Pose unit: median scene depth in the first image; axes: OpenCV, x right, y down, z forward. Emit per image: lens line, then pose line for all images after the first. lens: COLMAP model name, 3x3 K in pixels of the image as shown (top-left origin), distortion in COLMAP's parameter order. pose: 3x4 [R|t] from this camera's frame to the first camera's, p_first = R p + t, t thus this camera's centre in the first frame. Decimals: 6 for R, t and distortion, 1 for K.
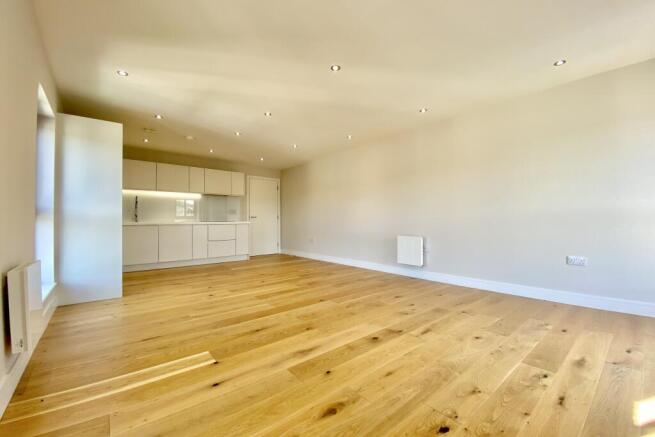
lens RADIAL K [[276.3, 0, 324.5], [0, 276.3, 218.9], [0, 0, 1]] dist [0.007909, -0.000101]
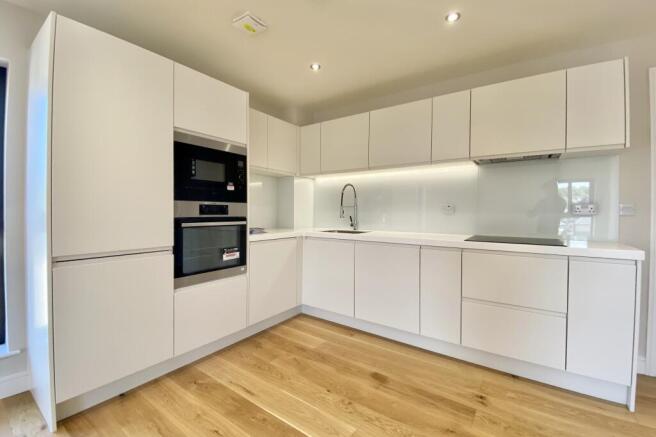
lens RADIAL K [[276.7, 0, 326.1], [0, 276.7, 215.2], [0, 0, 1]] dist [0.007909, -0.000101]
pose [[0.239505, 0.023087, -0.970621, -0.137092], [0.002213, 0.999702, 0.024325, -0.031269], [0.970893, -0.007974, 0.239382, 0.793284]]
